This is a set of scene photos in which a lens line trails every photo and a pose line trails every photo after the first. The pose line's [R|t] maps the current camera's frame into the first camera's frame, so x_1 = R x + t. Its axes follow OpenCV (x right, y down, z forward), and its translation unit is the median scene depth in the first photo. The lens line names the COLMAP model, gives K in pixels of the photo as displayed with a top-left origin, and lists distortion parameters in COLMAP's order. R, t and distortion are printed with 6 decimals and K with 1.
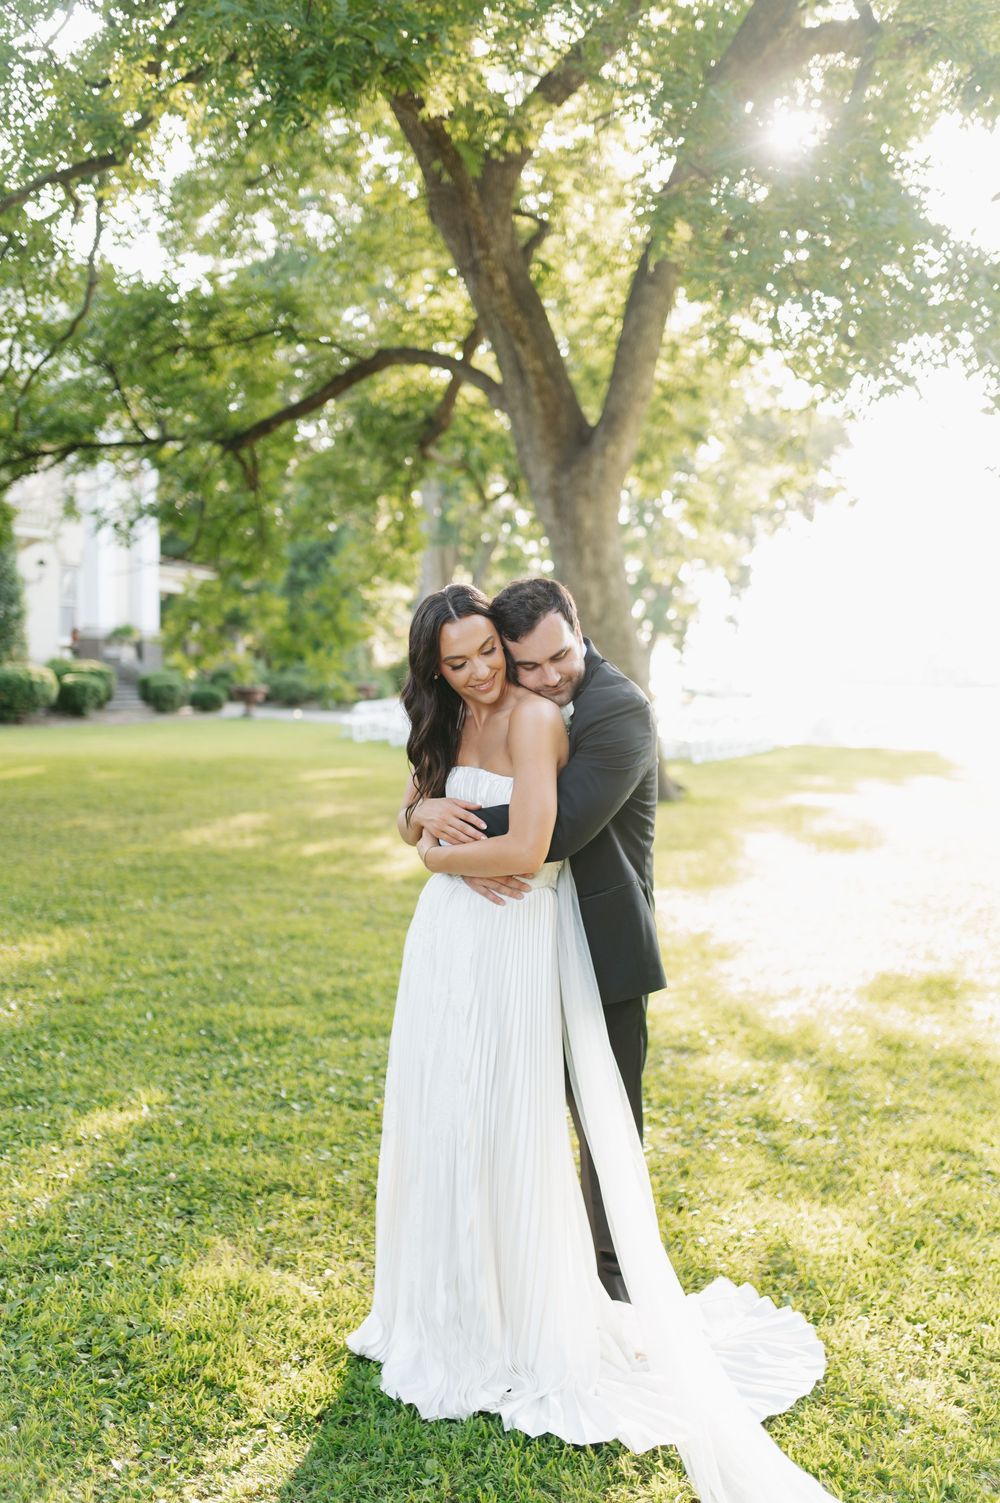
lens RADIAL K [[1421.6, 0, 493.1], [0, 1421.6, 749.0], [0, 0, 1]] dist [0.002026, 0.000000]
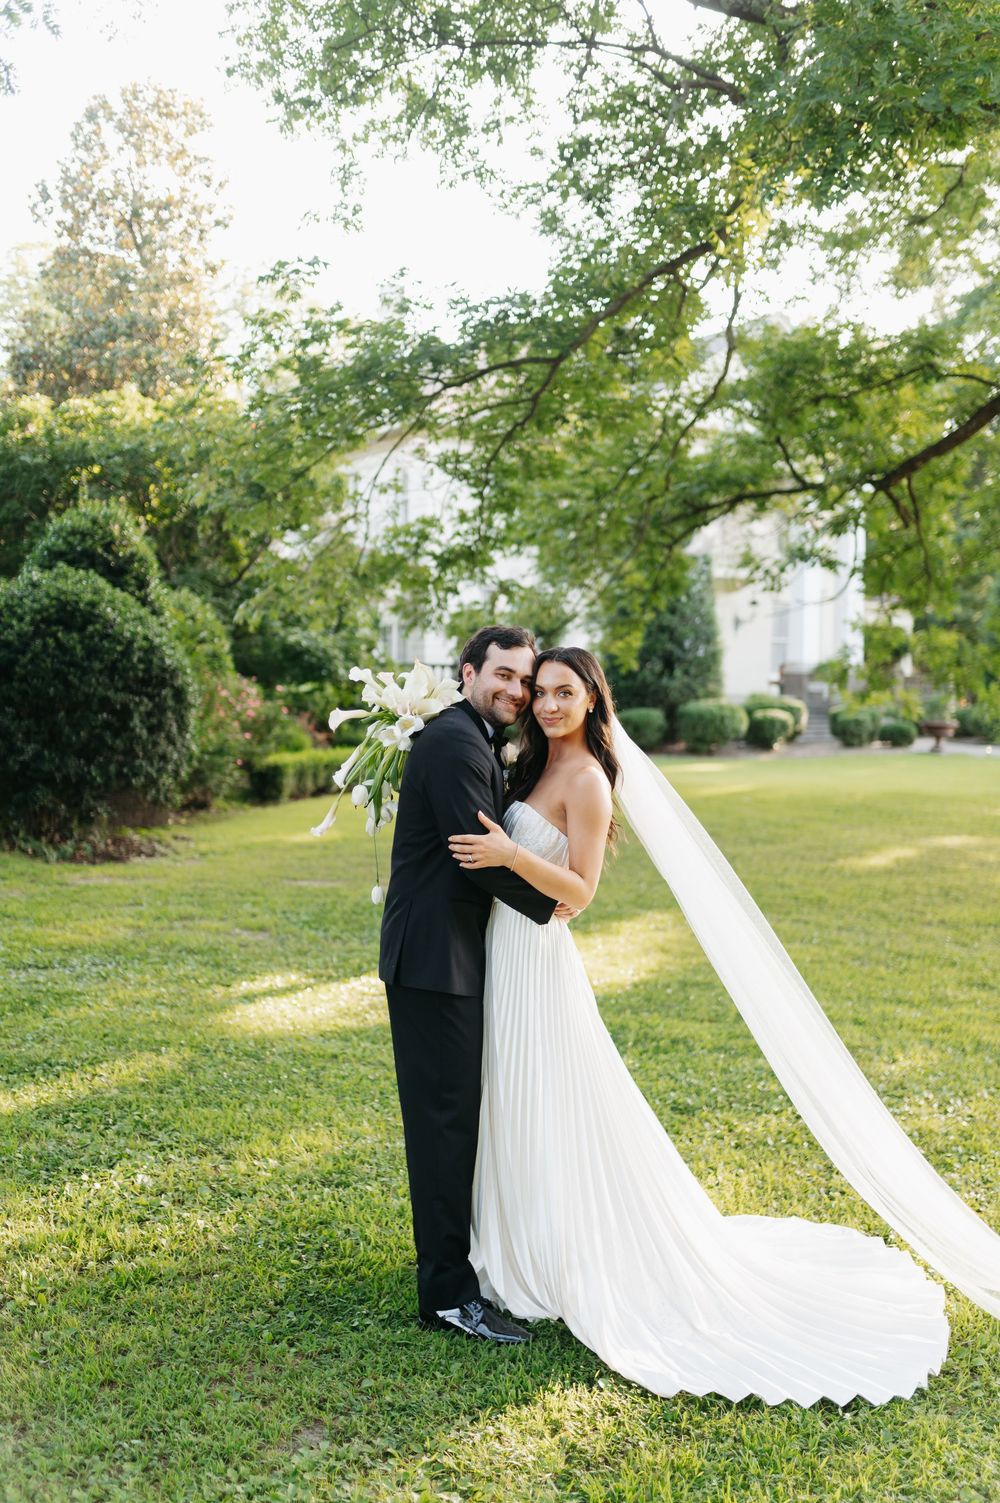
lens RADIAL K [[1421.6, 0, 508.0], [0, 1421.6, 738.1], [0, 0, 1]] dist [0.002026, 0.000000]
pose [[0.872655, 0.011020, -0.488212, 0.087378], [-0.025516, 0.999409, -0.023051, -0.002924], [0.487669, 0.032573, 0.872421, -0.012806]]
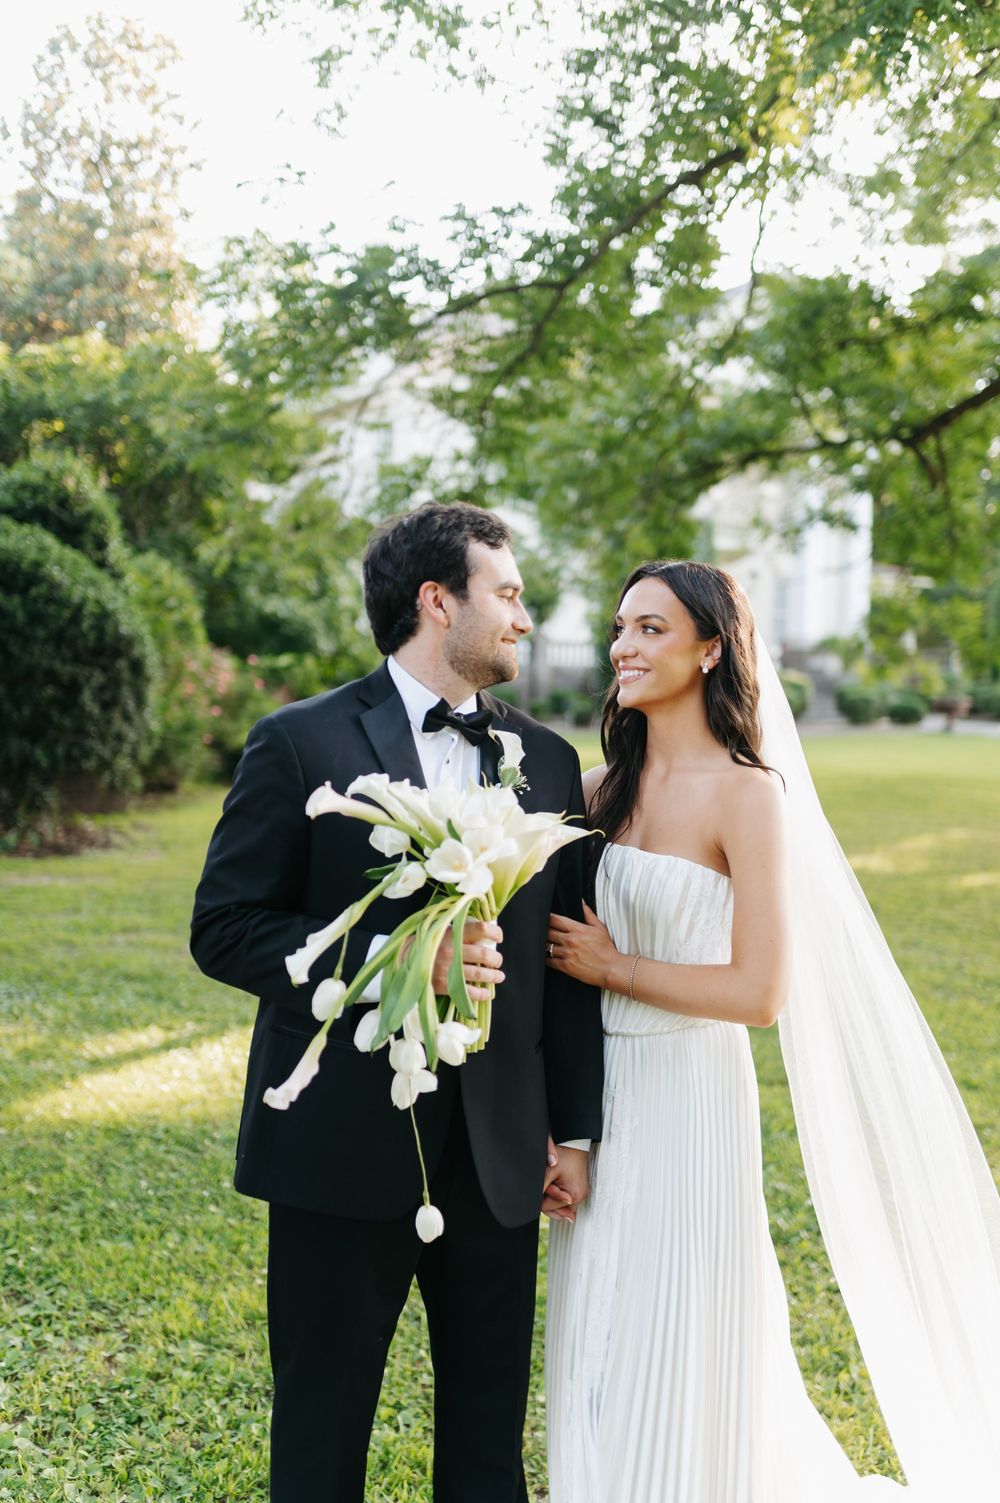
lens RADIAL K [[1421.6, 0, 496.2], [0, 1421.6, 756.5], [0, 0, 1]] dist [0.002026, 0.000000]
pose [[0.873691, 0.028553, -0.485643, 0.040438], [-0.028779, 0.999561, 0.006994, -0.006176], [0.485629, 0.007866, 0.874129, 0.058100]]
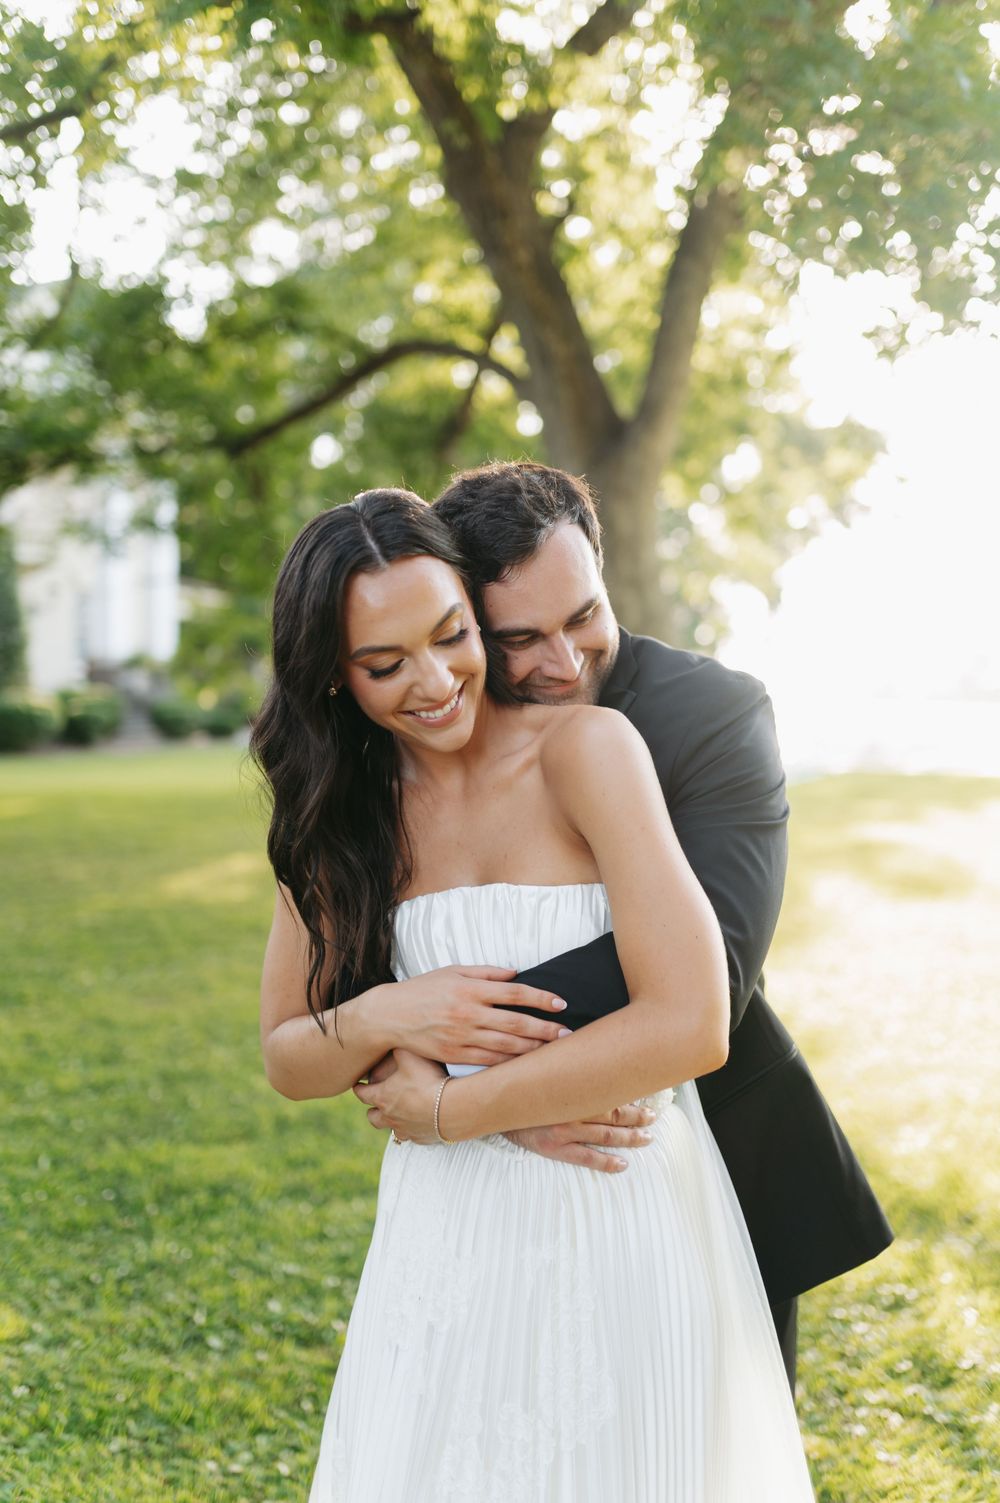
lens RADIAL K [[1421.6, 0, 512.6], [0, 1421.6, 766.8], [0, 0, 1]] dist [0.002026, 0.000000]
pose [[0.999878, -0.012305, -0.009586, 0.003083], [0.012270, 0.999918, -0.003649, -0.004006], [0.009630, 0.003531, 0.999947, 0.088179]]
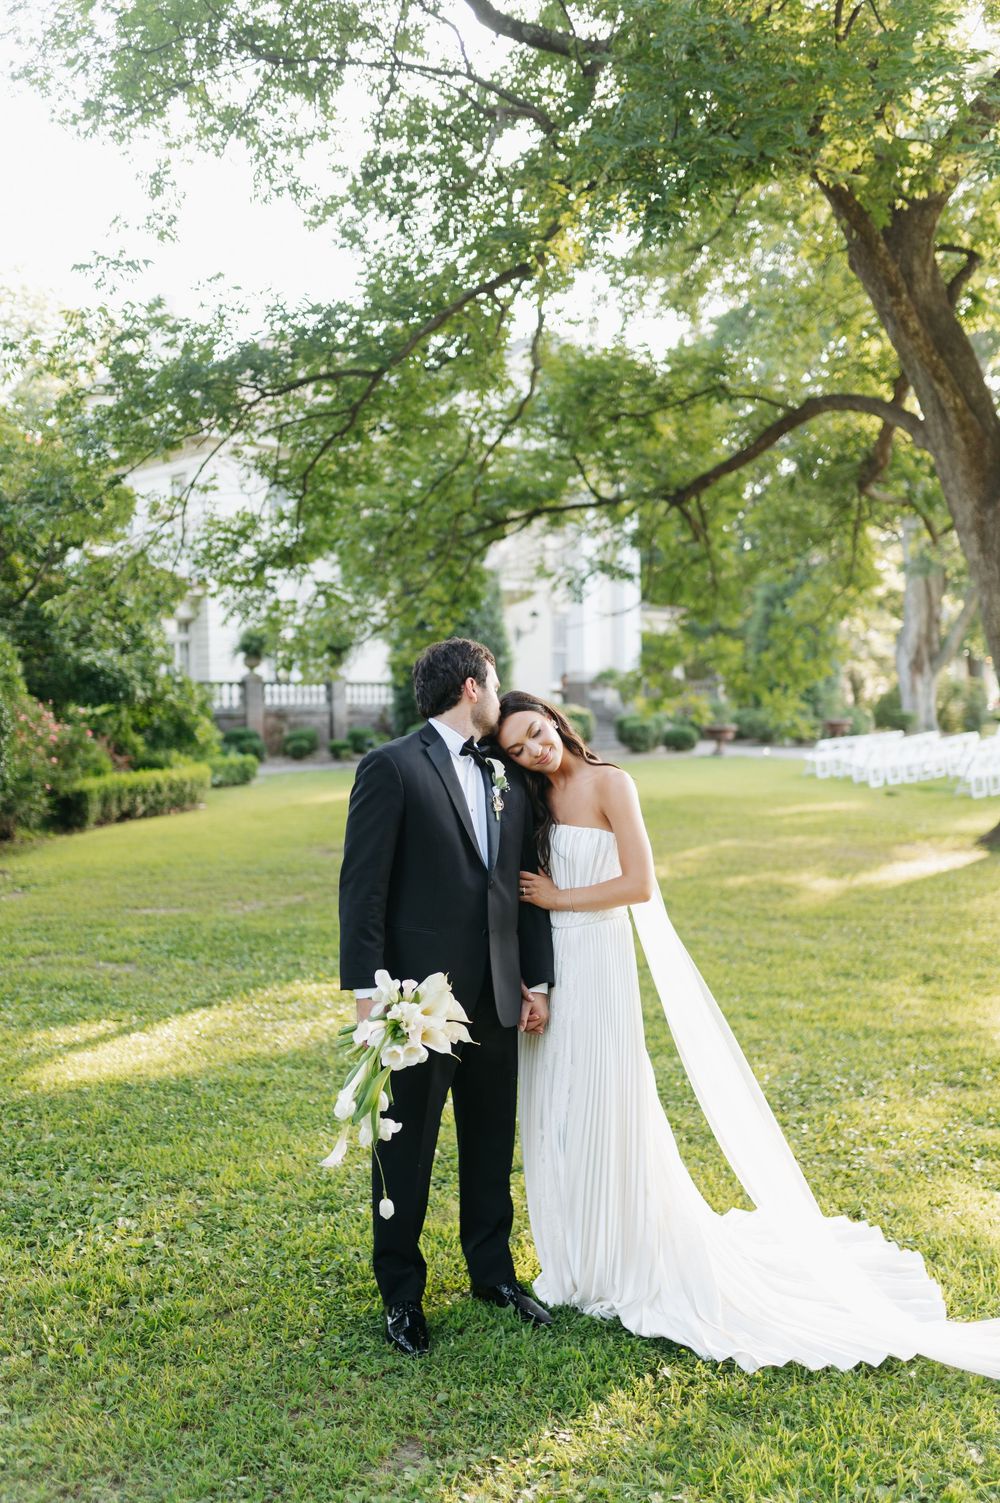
lens RADIAL K [[1421.6, 0, 520.5], [0, 1421.6, 744.7], [0, 0, 1]] dist [0.002026, 0.000000]
pose [[0.943725, -0.019004, -0.330186, 0.057002], [0.010247, 0.999549, -0.028242, -0.003887], [0.330574, 0.023270, 0.943493, -0.033331]]
